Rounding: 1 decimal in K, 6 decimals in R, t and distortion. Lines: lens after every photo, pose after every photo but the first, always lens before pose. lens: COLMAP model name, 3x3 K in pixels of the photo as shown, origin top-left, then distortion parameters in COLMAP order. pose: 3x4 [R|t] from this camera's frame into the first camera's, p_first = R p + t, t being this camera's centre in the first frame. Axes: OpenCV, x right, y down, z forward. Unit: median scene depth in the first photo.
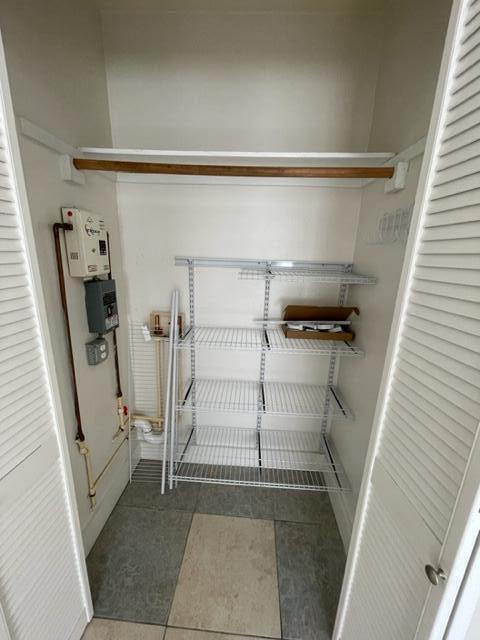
lens RADIAL K [[257.4, 0, 235.8], [0, 257.4, 319.0], [0, 0, 1]] dist [-0.002132, 0.001038]
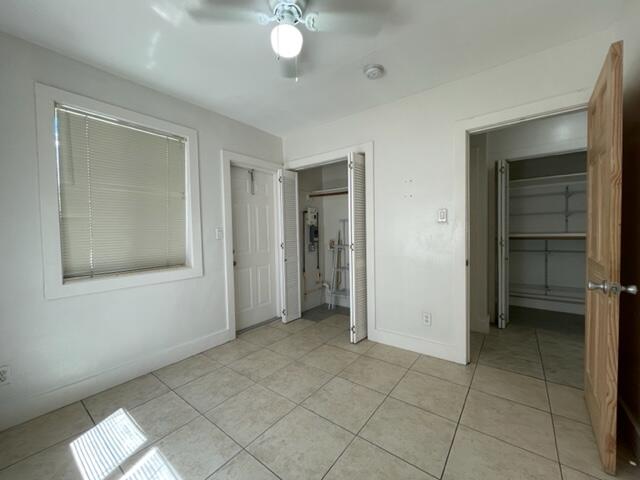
lens RADIAL K [[257.4, 0, 319.7], [0, 257.4, 240.8], [0, 0, 1]] dist [-0.002132, 0.001038]
pose [[0.832451, -0.023390, -0.553605, 1.383808], [-0.096378, 0.977767, -0.186234, 0.647534], [0.545652, 0.208386, 0.811689, -1.643329]]
